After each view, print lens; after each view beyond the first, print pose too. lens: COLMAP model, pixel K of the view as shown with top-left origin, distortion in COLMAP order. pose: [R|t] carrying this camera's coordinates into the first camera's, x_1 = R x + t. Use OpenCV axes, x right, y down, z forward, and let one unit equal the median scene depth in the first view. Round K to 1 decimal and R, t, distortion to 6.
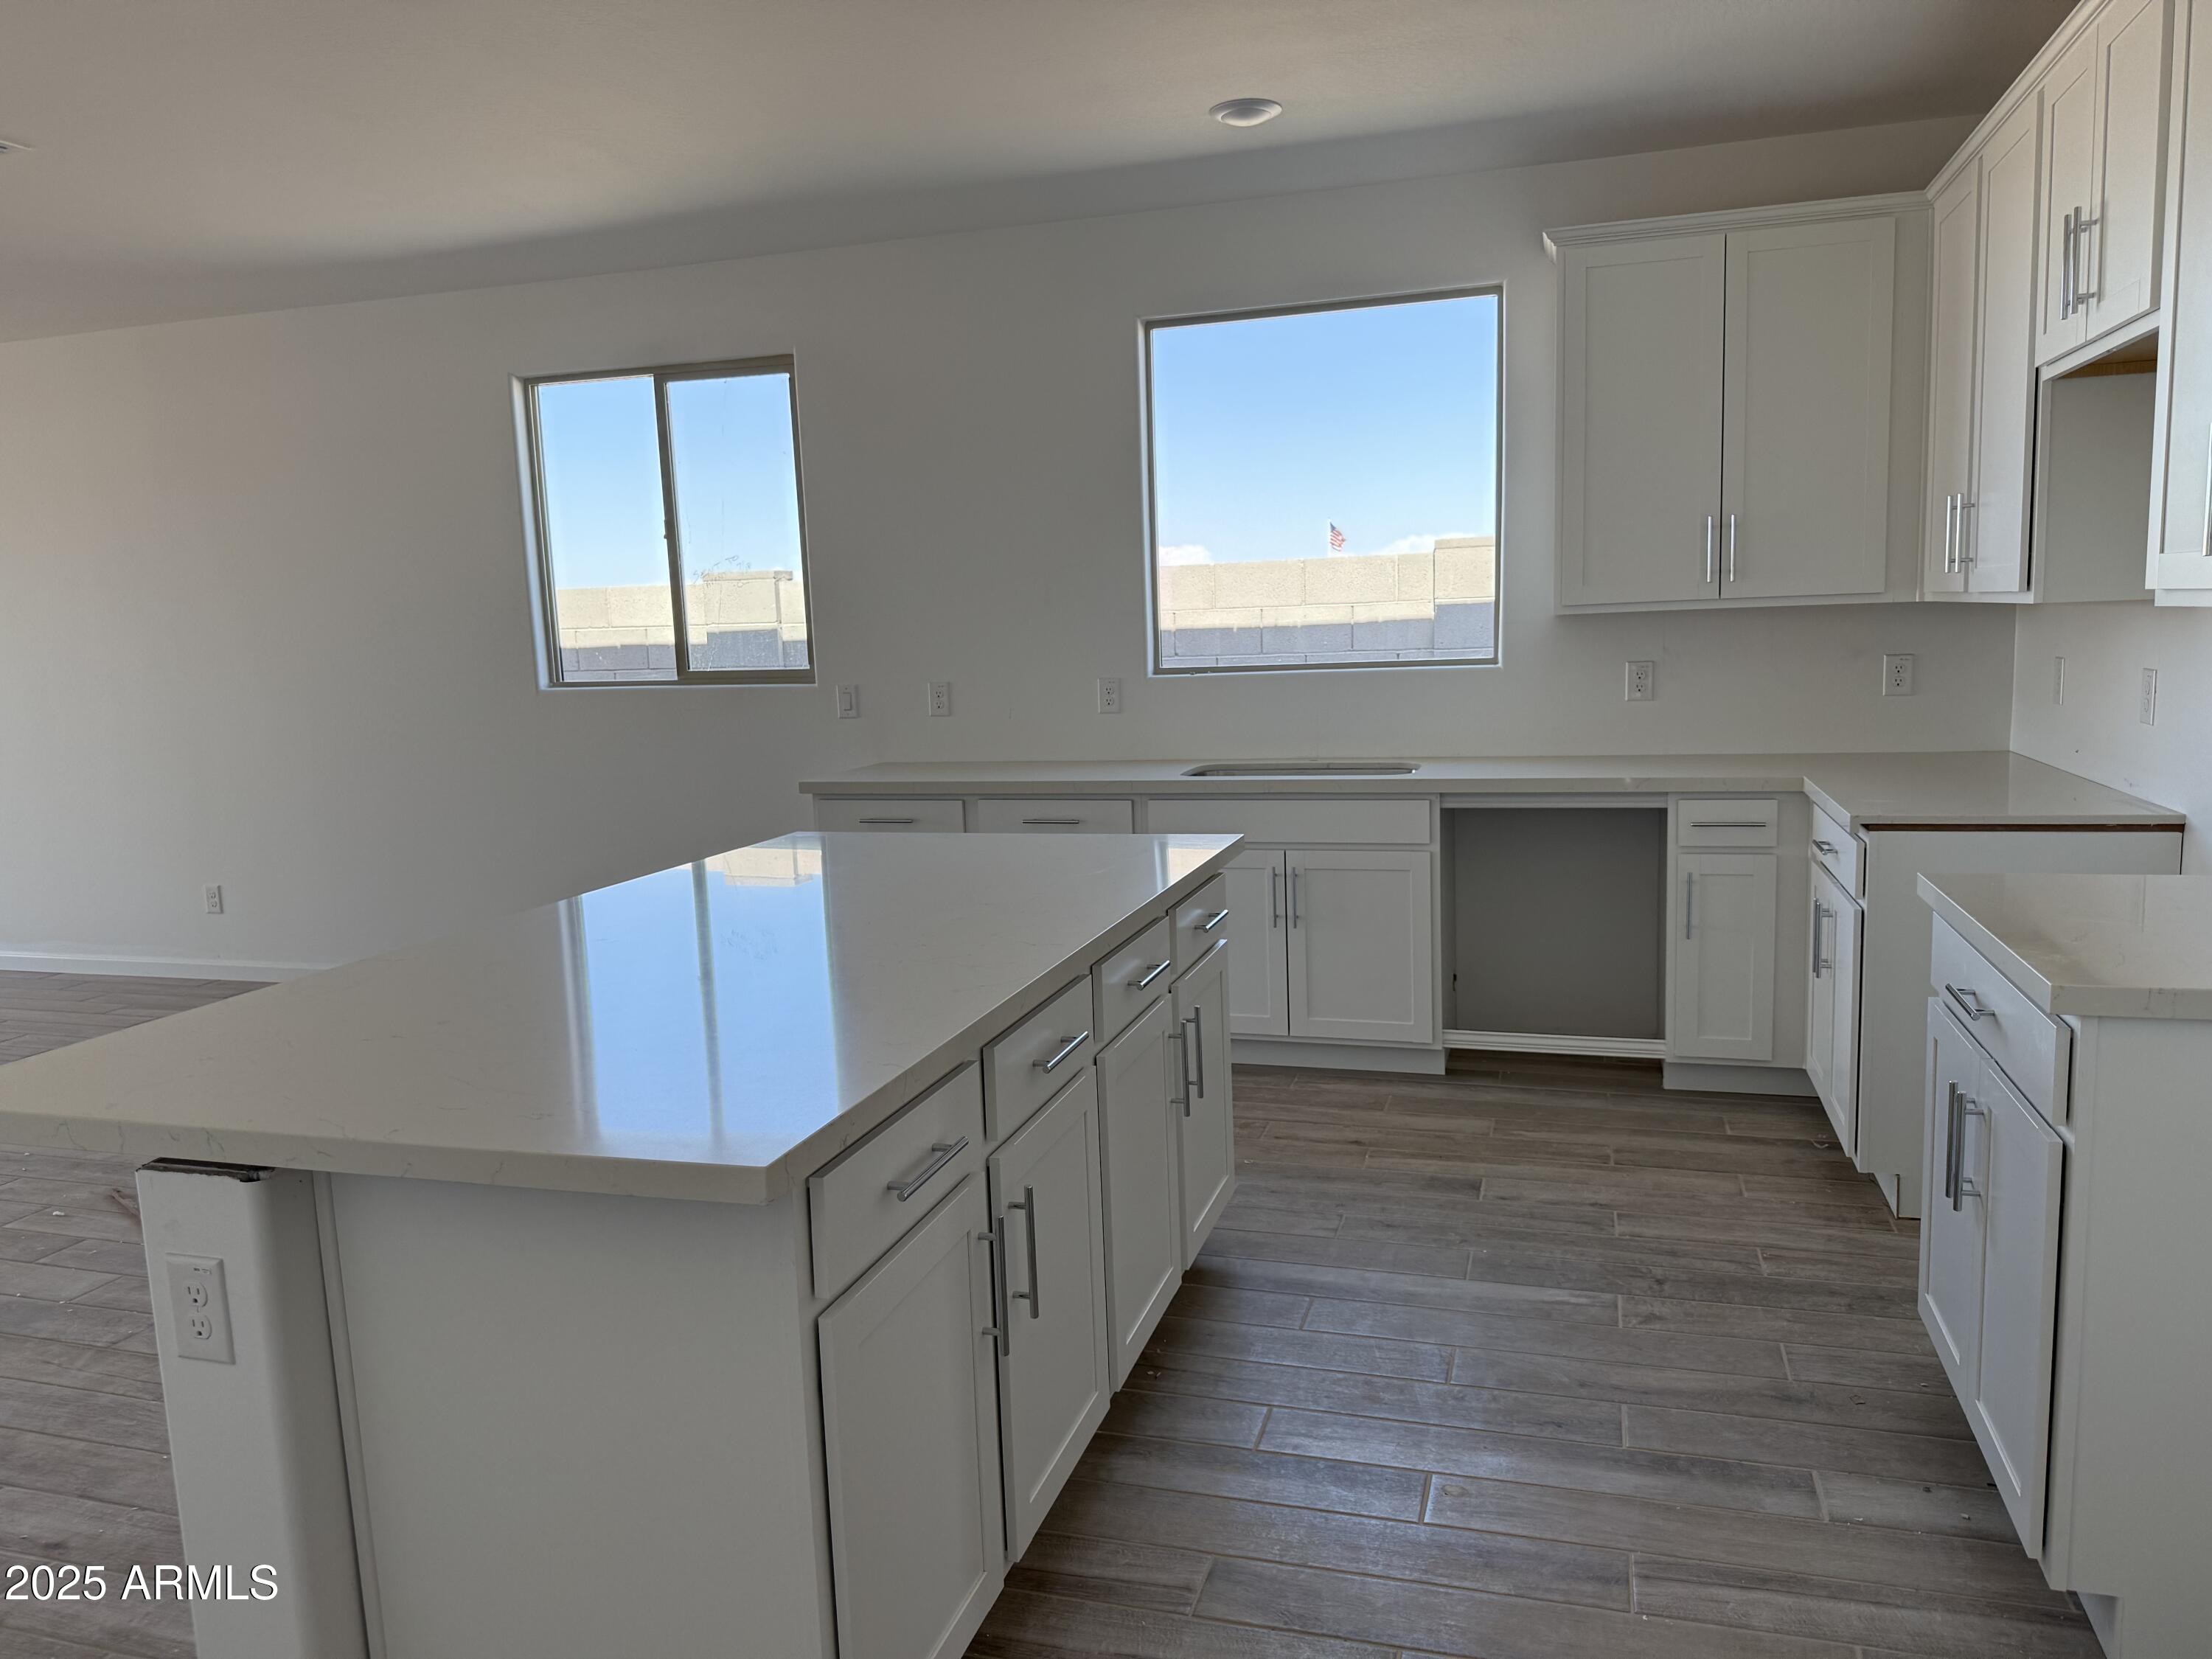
lens RADIAL K [[1566.0, 0, 1095.3], [0, 1566.0, 819.7], [0, 0, 1]] dist [0.107695, -0.137469]
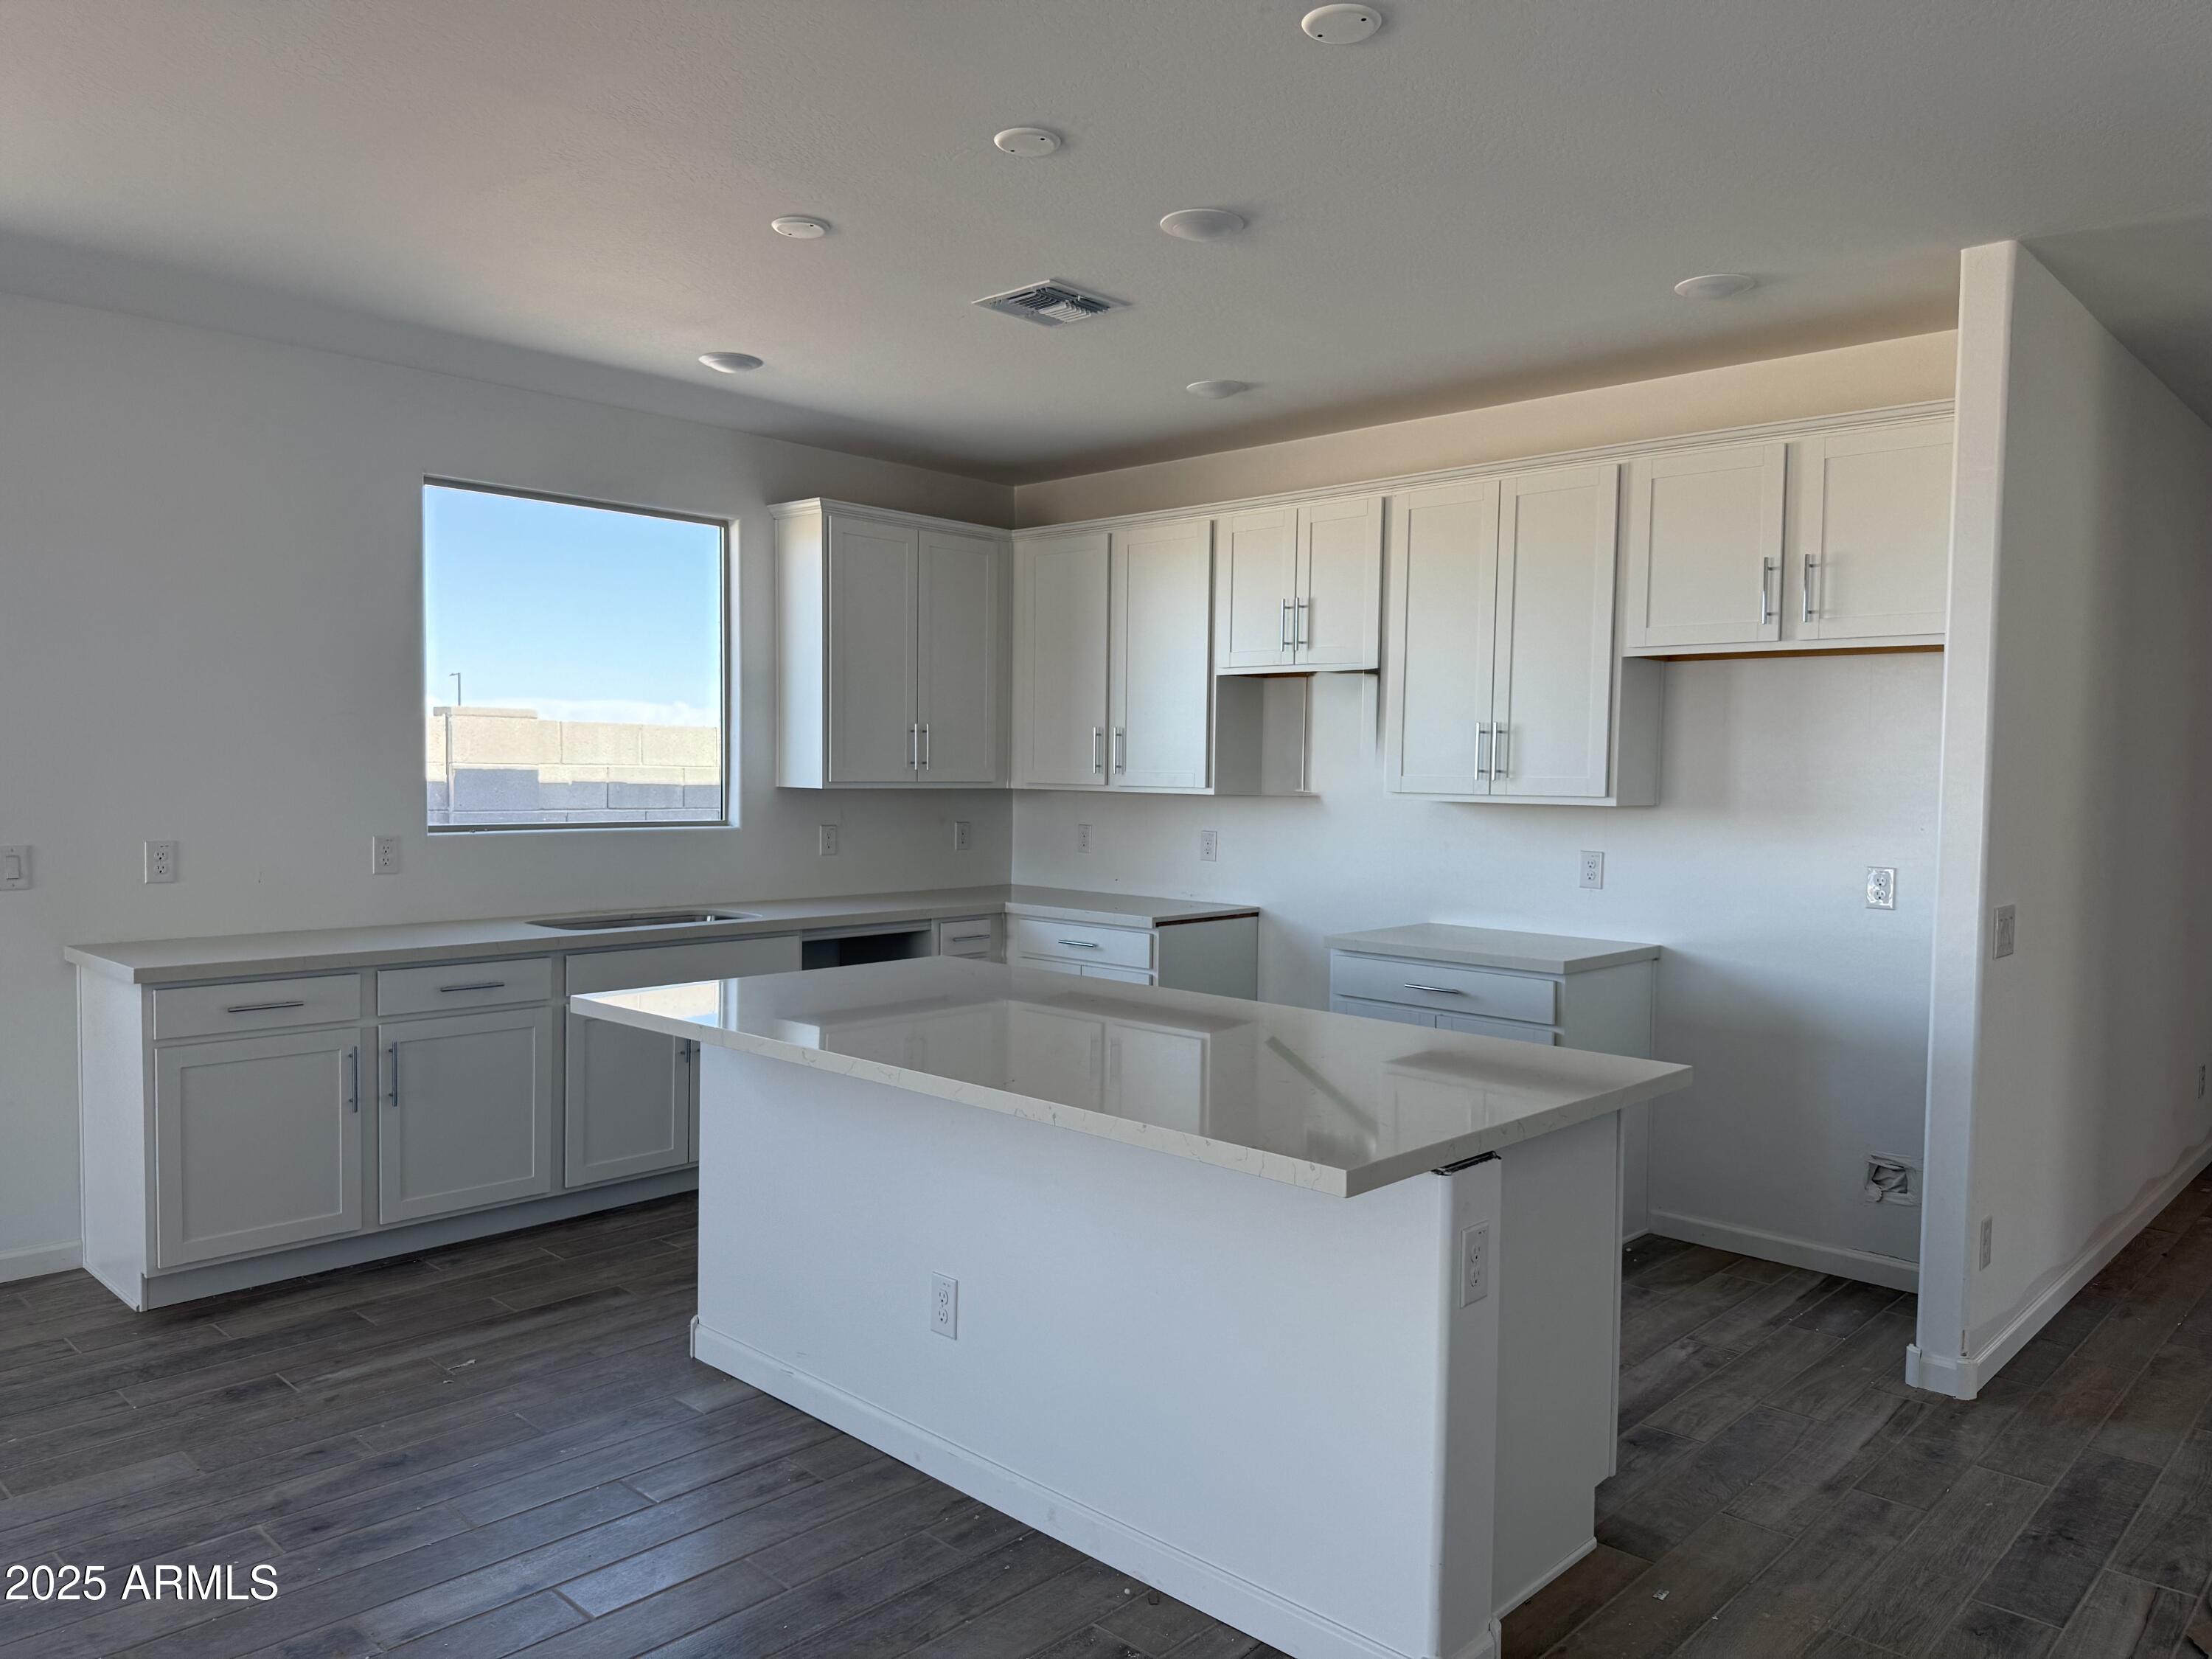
lens RADIAL K [[1533.4, 0, 1102.5], [0, 1533.4, 768.5], [0, 0, 1]] dist [0.000802, 0.250140]
pose [[0.438620, 0.048677, 0.897353, -0.751444], [0.086902, 0.991555, -0.096264, -0.005190], [-0.894461, 0.120205, 0.430685, 0.264389]]
